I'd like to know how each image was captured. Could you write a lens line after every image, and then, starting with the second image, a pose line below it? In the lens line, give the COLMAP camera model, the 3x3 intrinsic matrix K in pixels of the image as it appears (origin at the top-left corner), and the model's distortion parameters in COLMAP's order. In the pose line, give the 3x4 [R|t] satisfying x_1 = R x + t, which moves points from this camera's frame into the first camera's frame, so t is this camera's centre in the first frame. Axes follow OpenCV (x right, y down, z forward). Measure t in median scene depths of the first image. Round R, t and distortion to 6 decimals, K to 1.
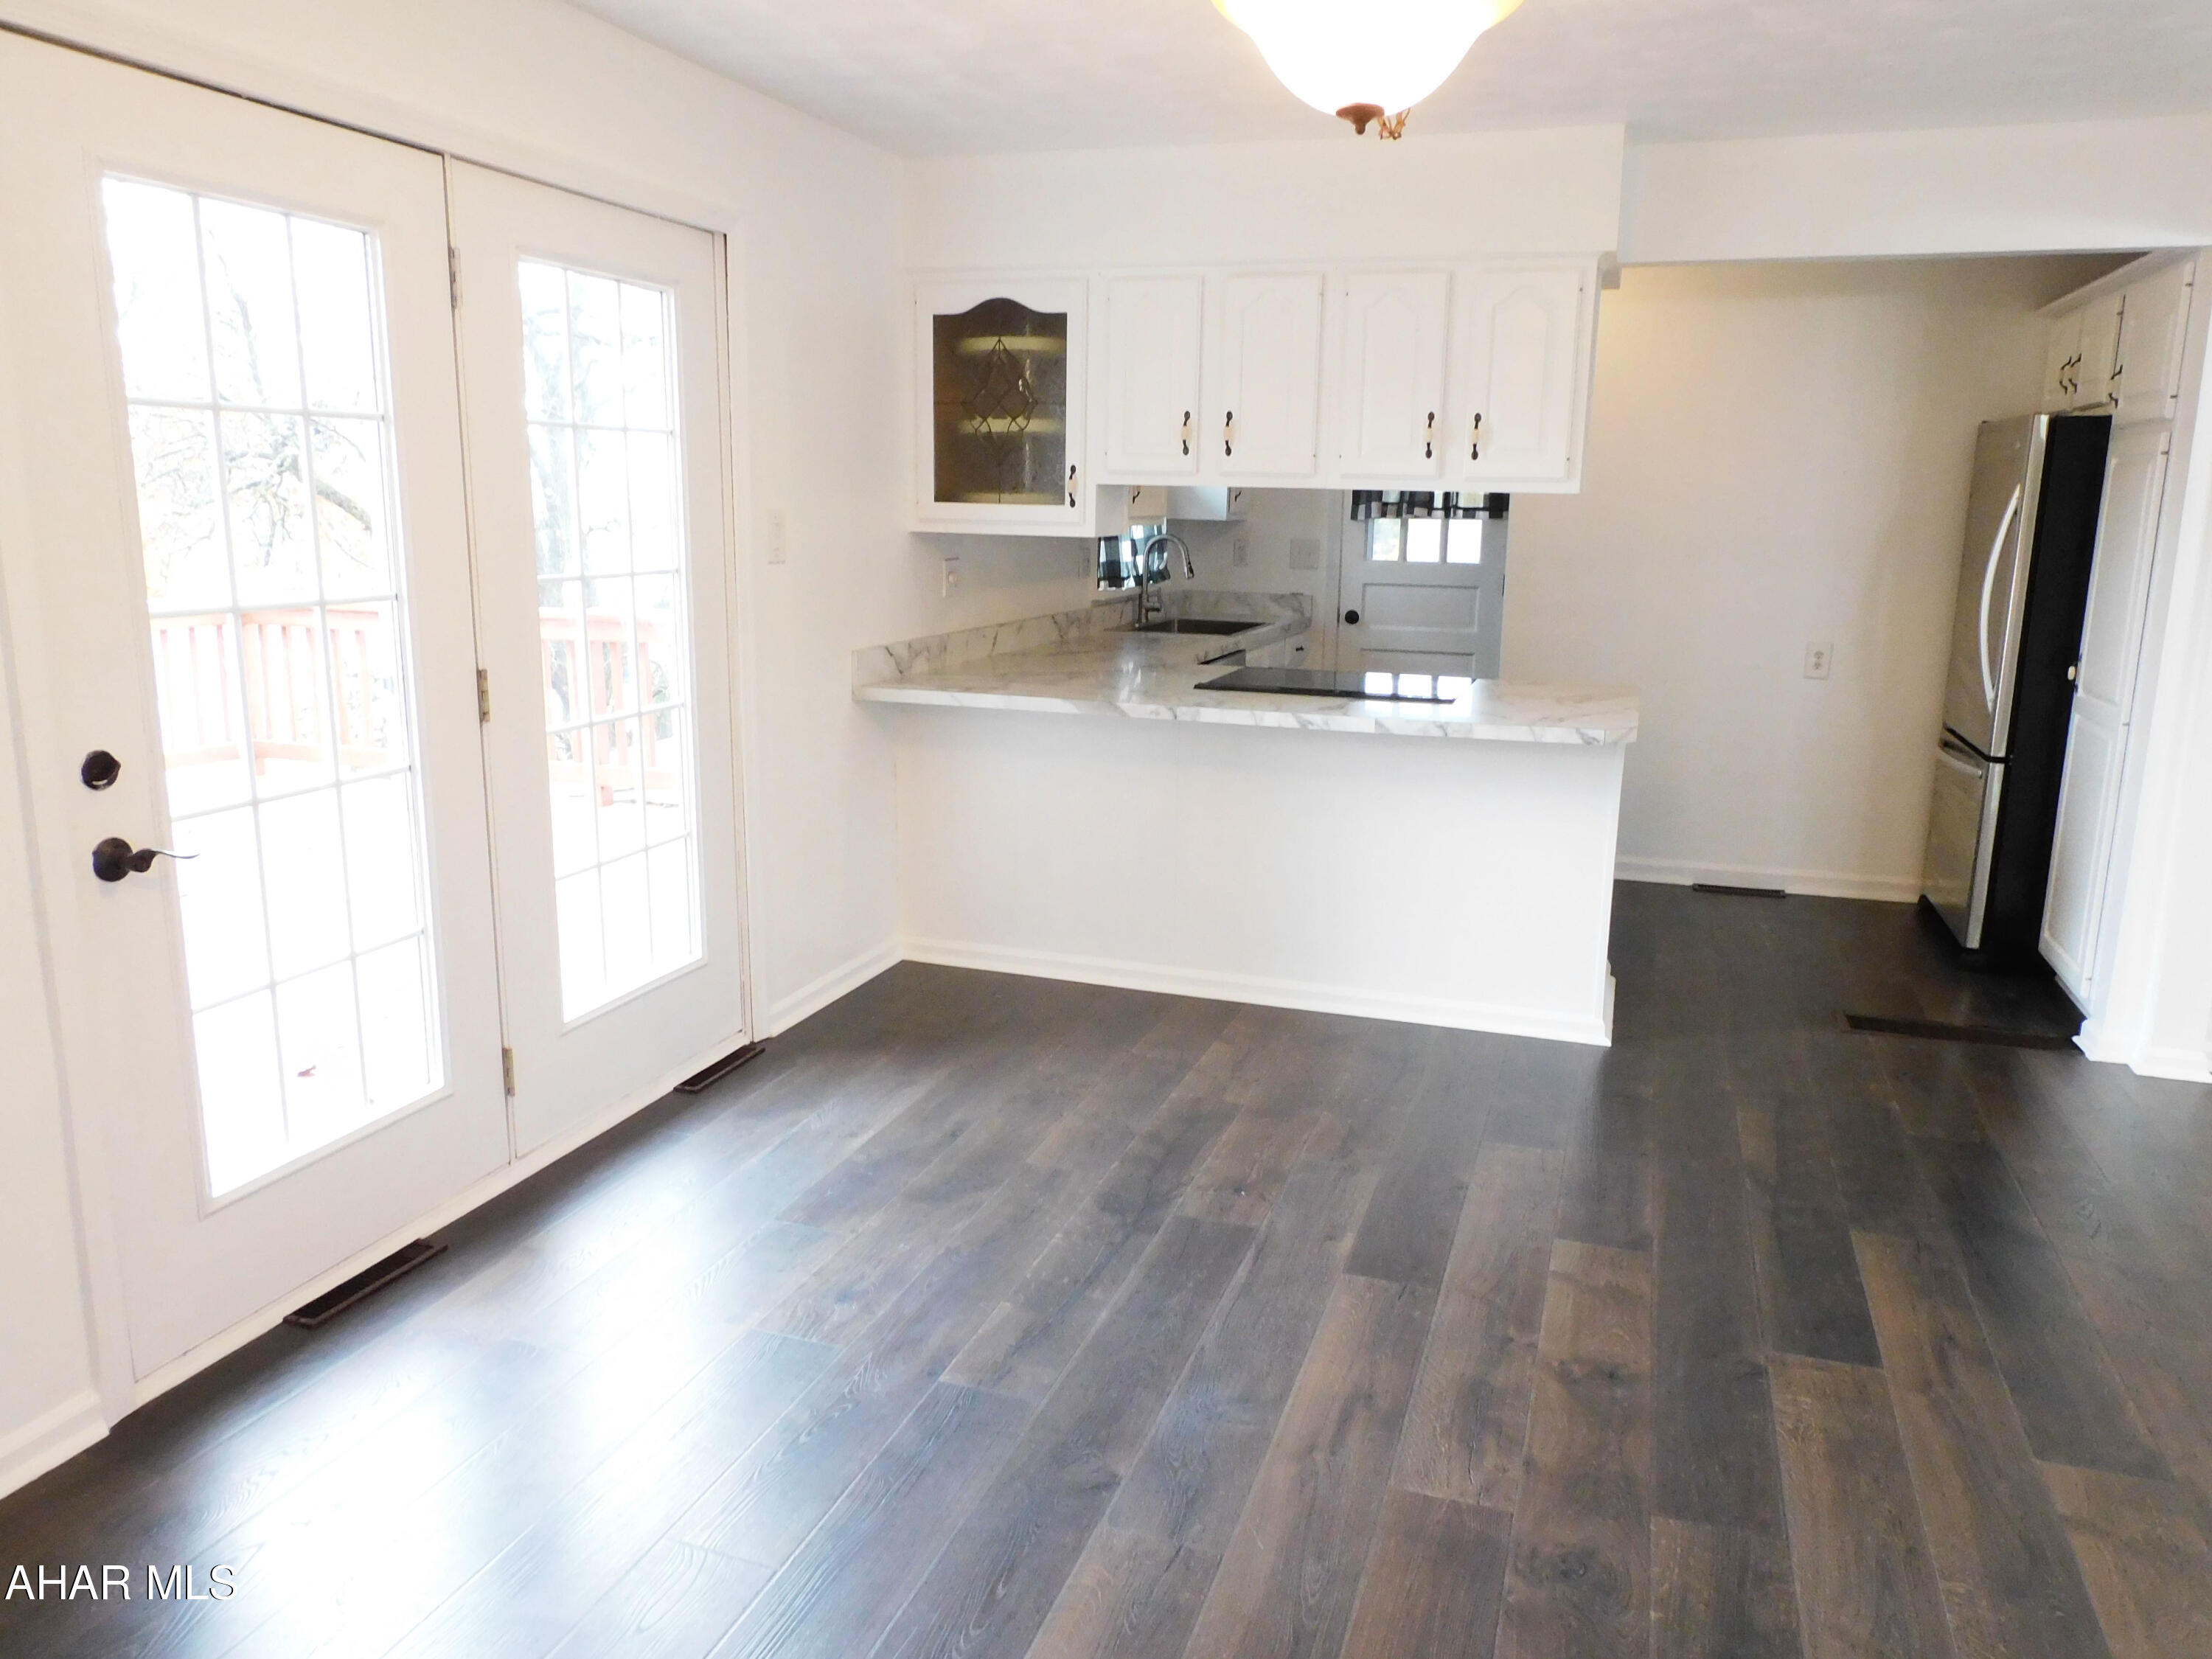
lens RADIAL K [[1582.9, 0, 1106.0], [0, 1582.9, 829.5], [0, 0, 1]] dist [0.001904, -0.017749]
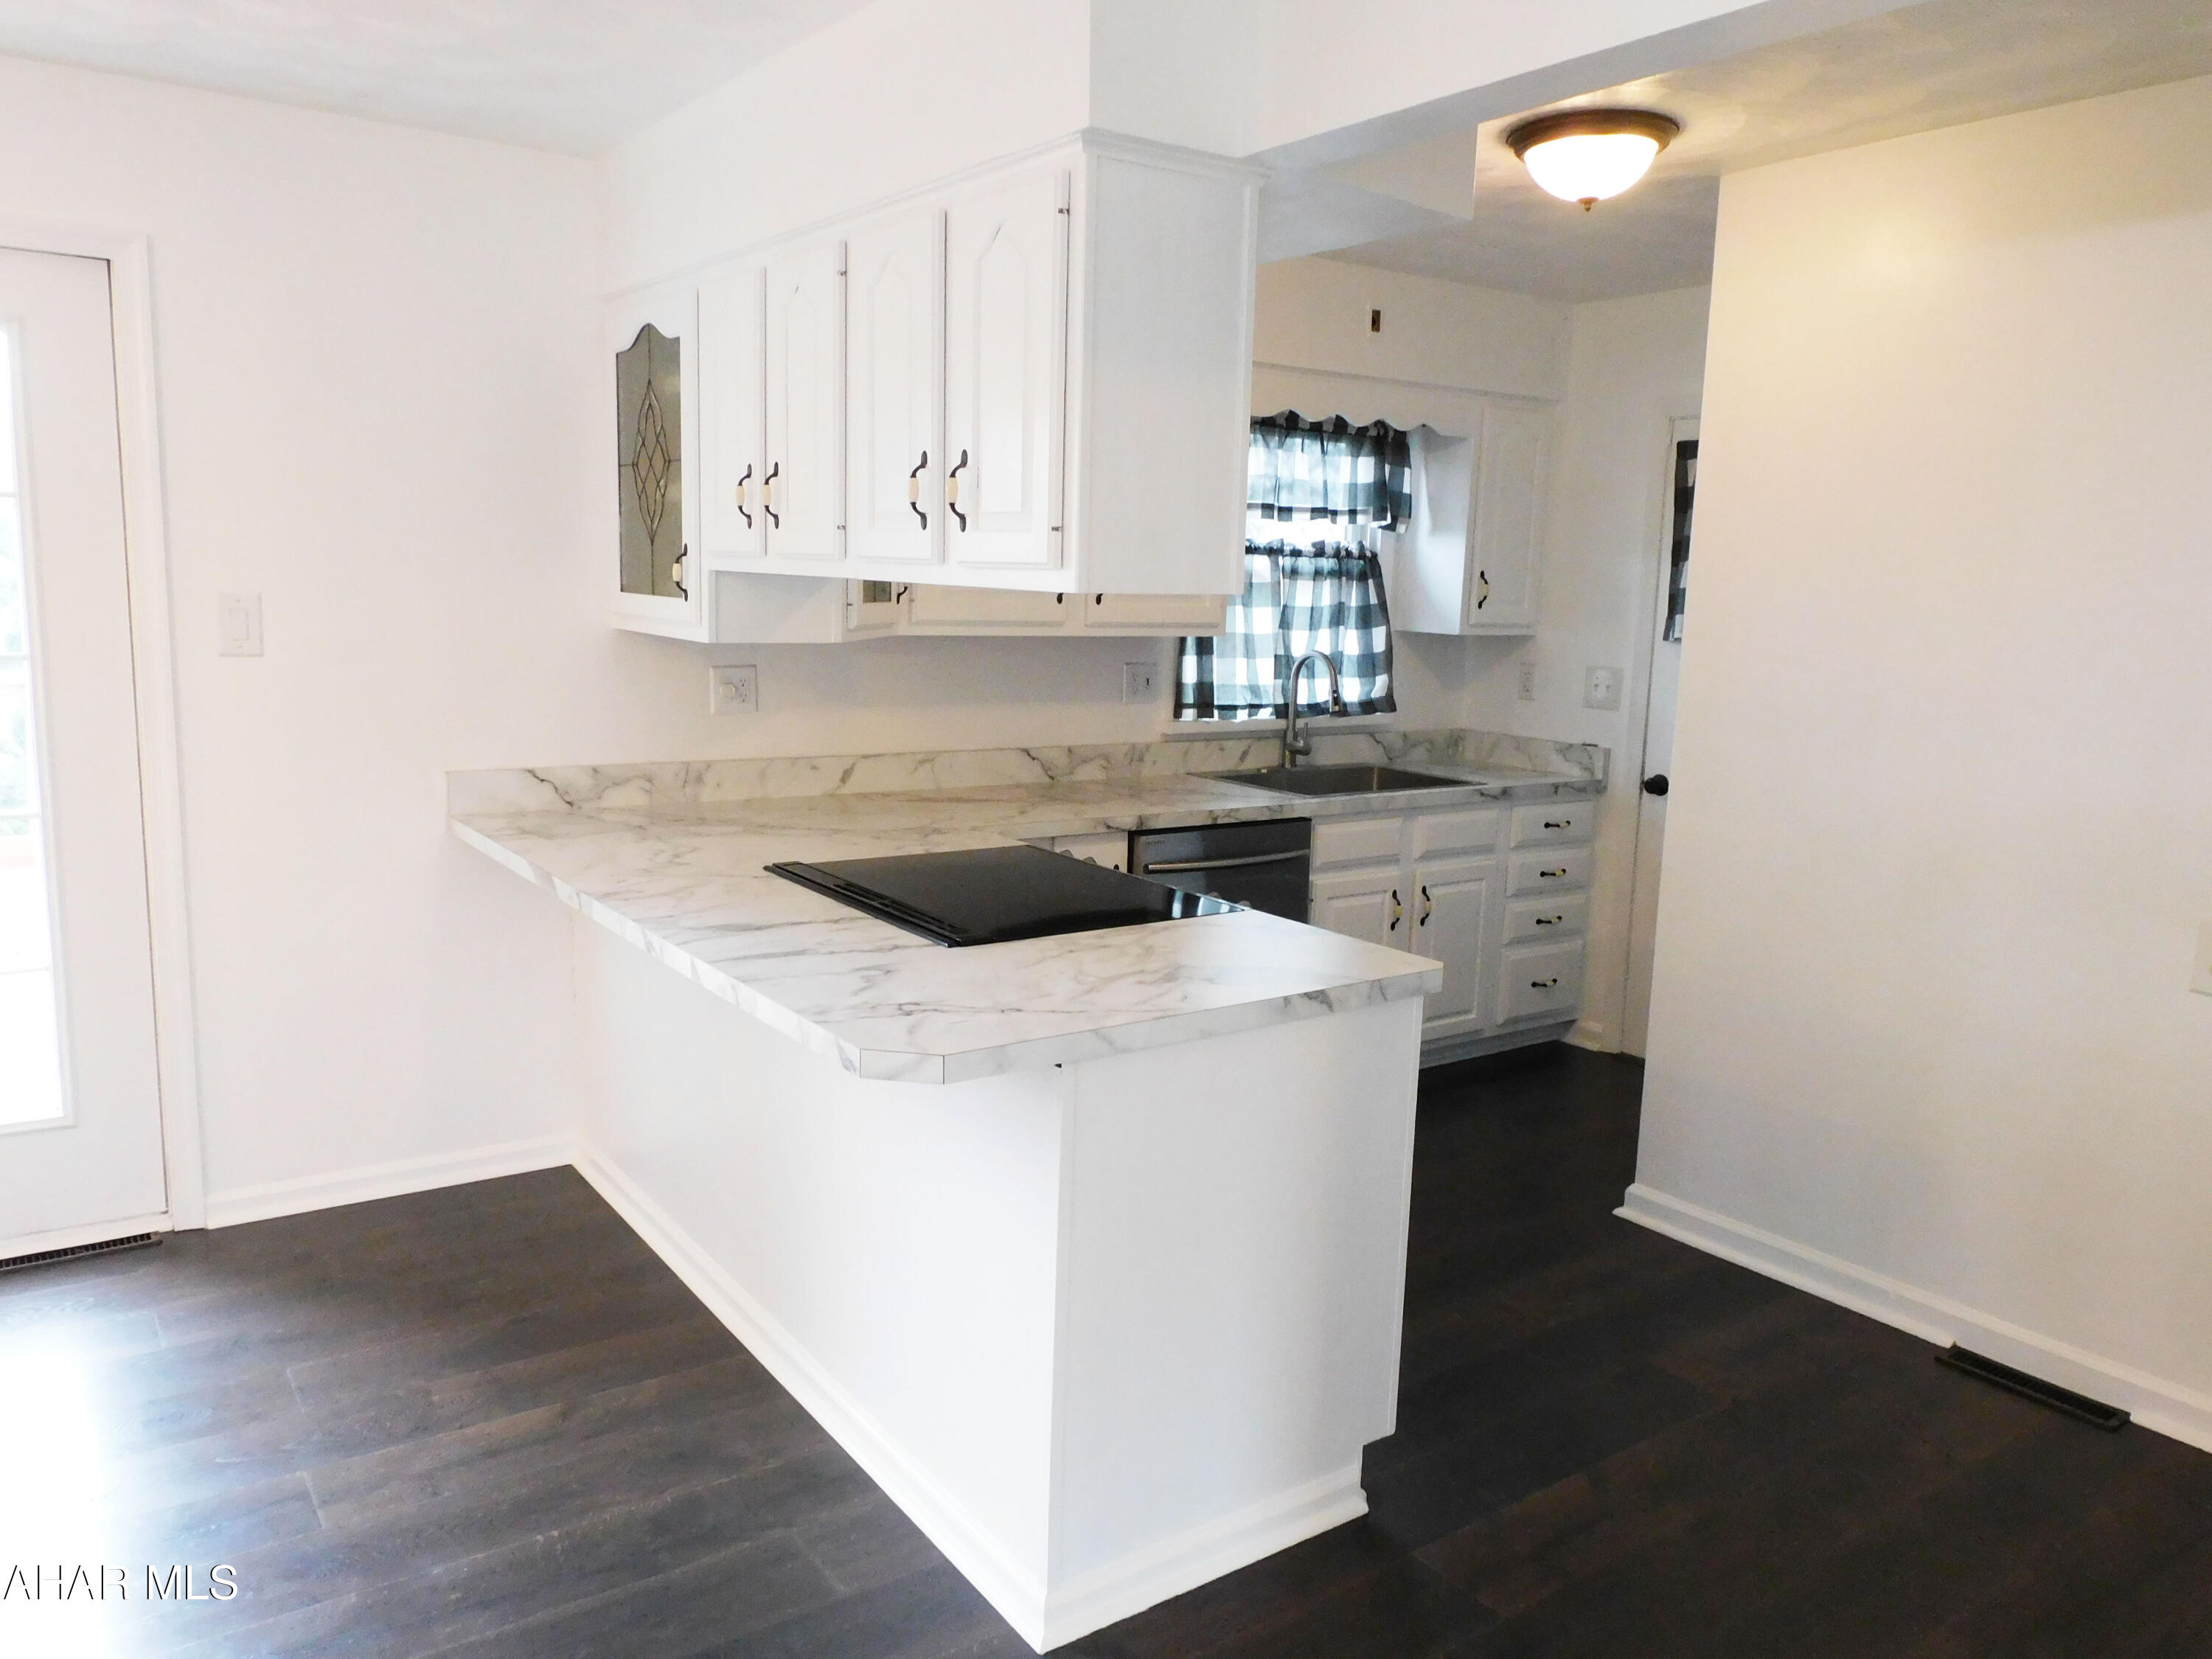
lens RADIAL K [[1582.9, 0, 1106.0], [0, 1582.9, 829.5], [0, 0, 1]] dist [0.001904, -0.017749]
pose [[0.810066, 0.103654, -0.577104, 0.566376], [-0.140410, 0.989906, -0.019292, -0.113342], [0.569279, 0.096658, 0.816443, 0.527233]]
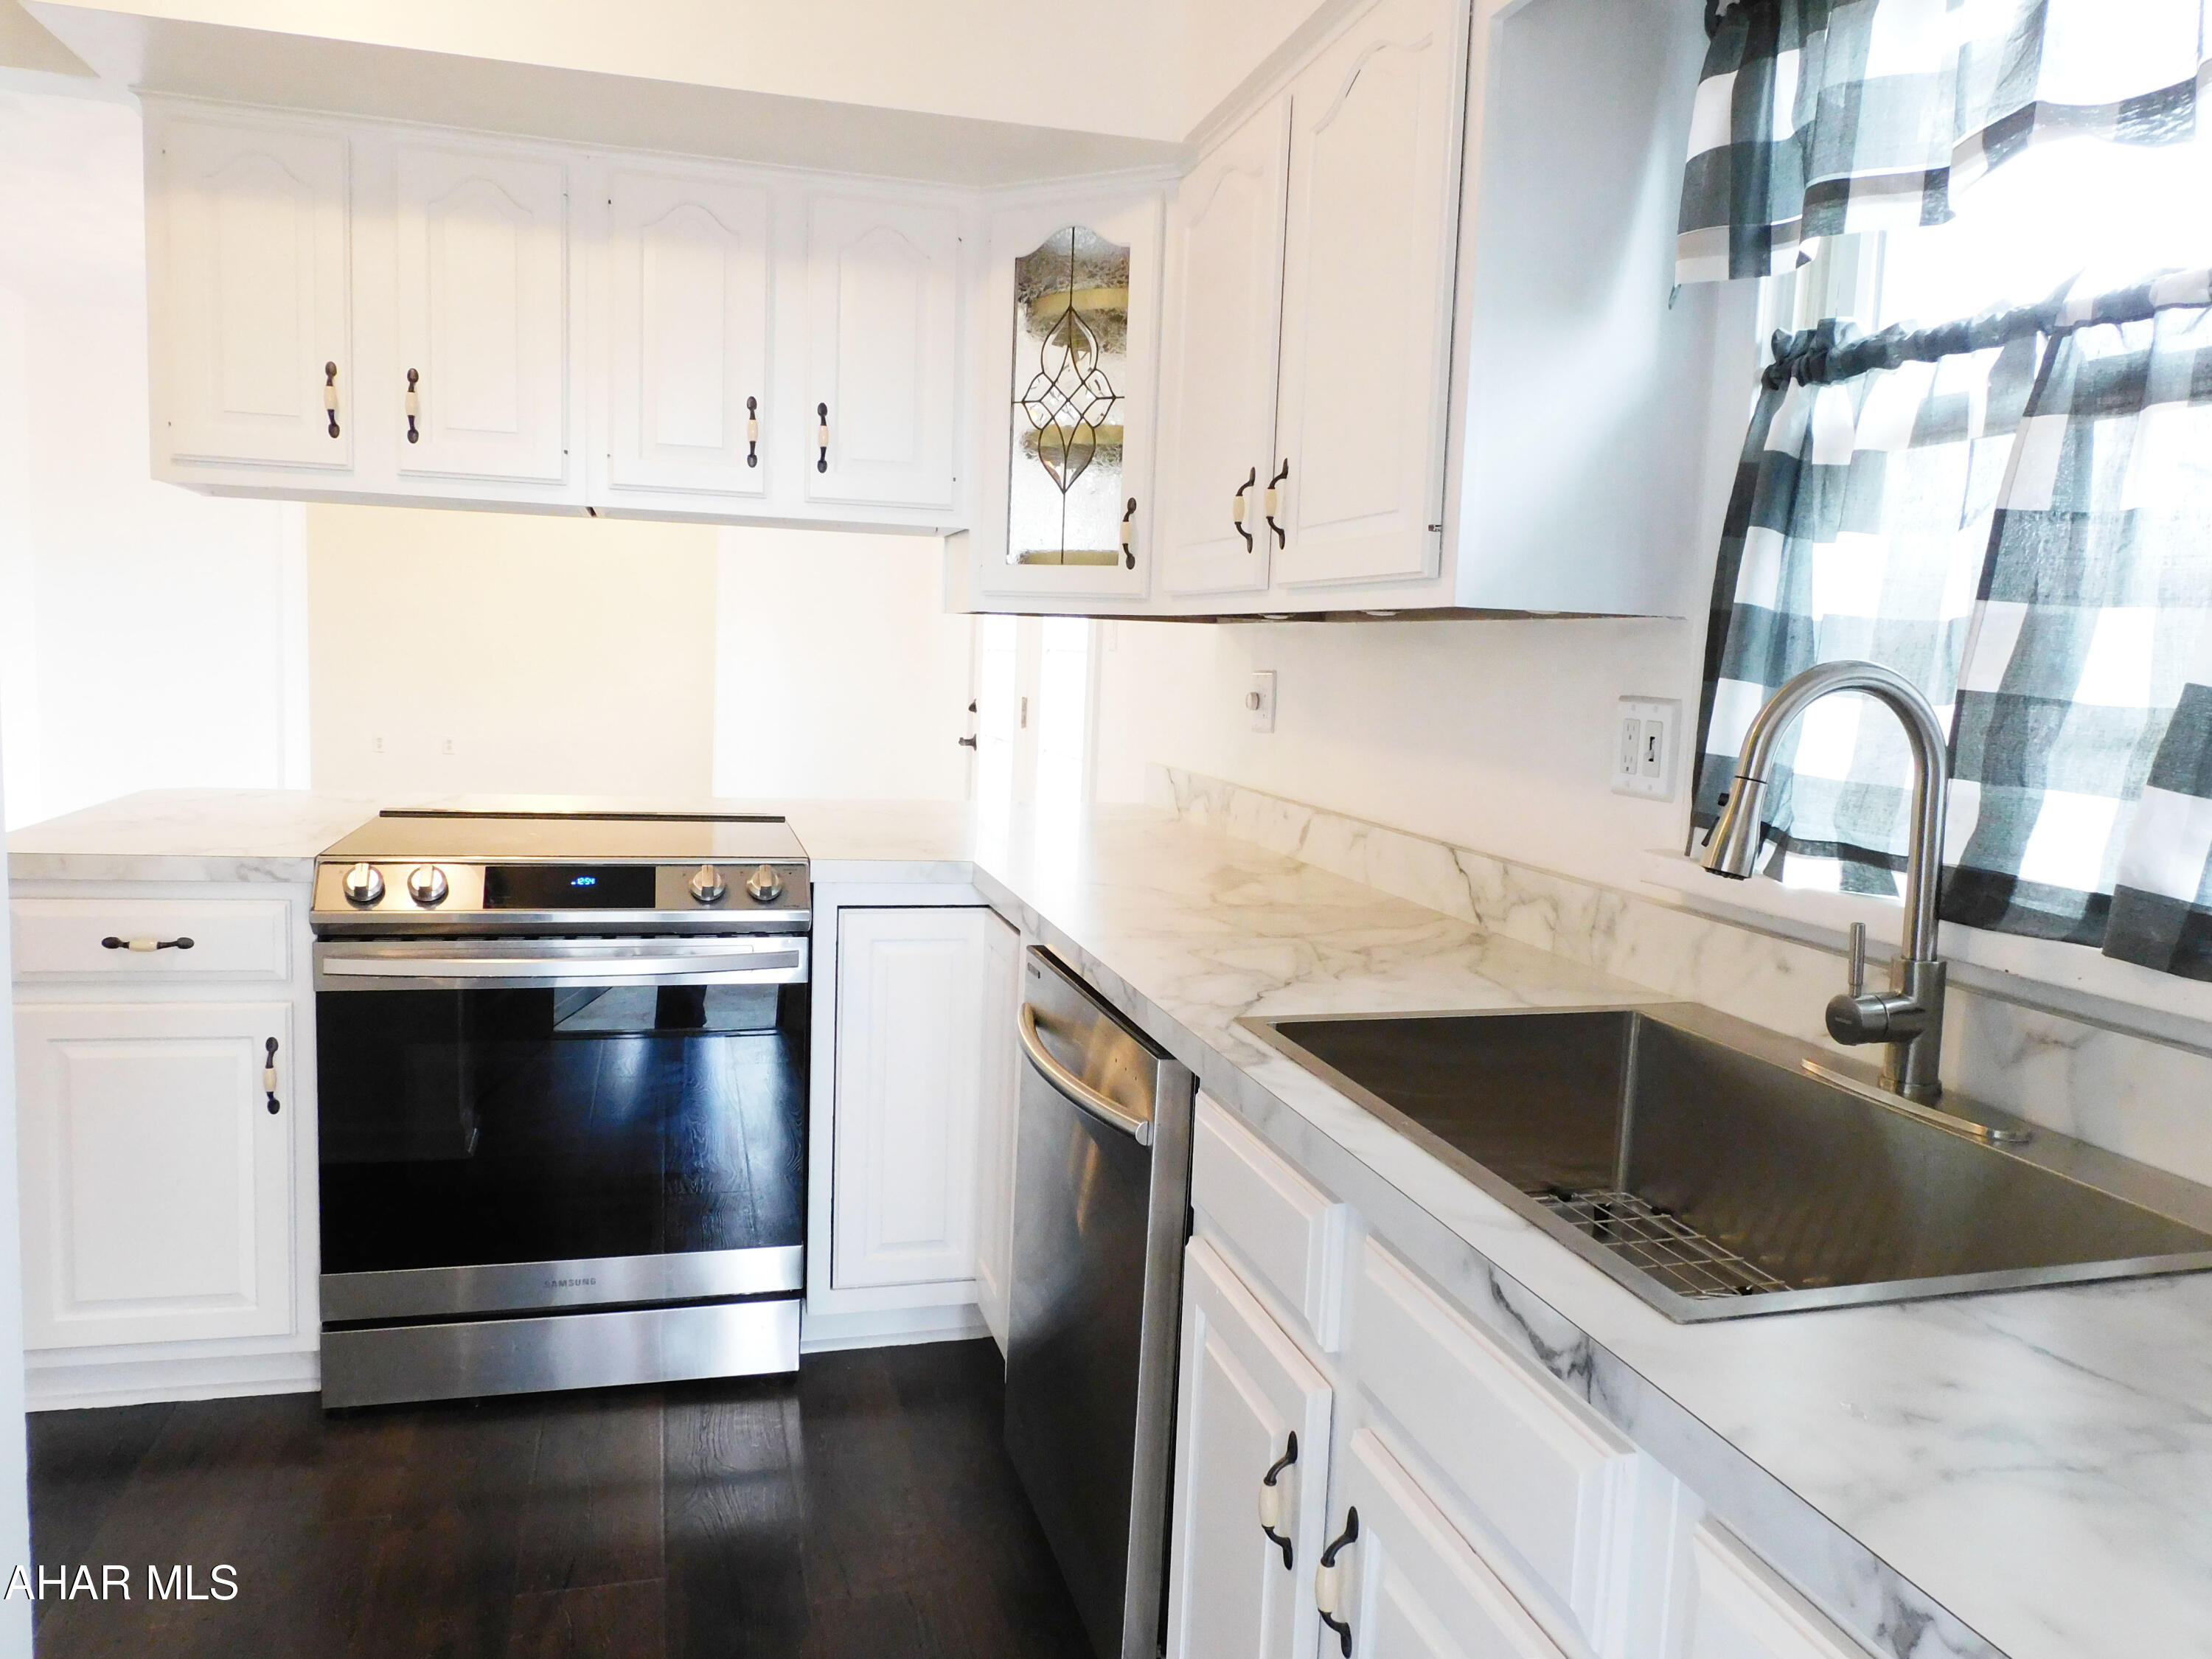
lens RADIAL K [[1582.9, 0, 1106.0], [0, 1582.9, 829.5], [0, 0, 1]] dist [0.001904, -0.017749]
pose [[-0.813897, -0.087711, -0.574351, 0.342249], [-0.272947, 0.930387, 0.244704, -0.274312], [0.512905, 0.355931, -0.781179, 1.632093]]
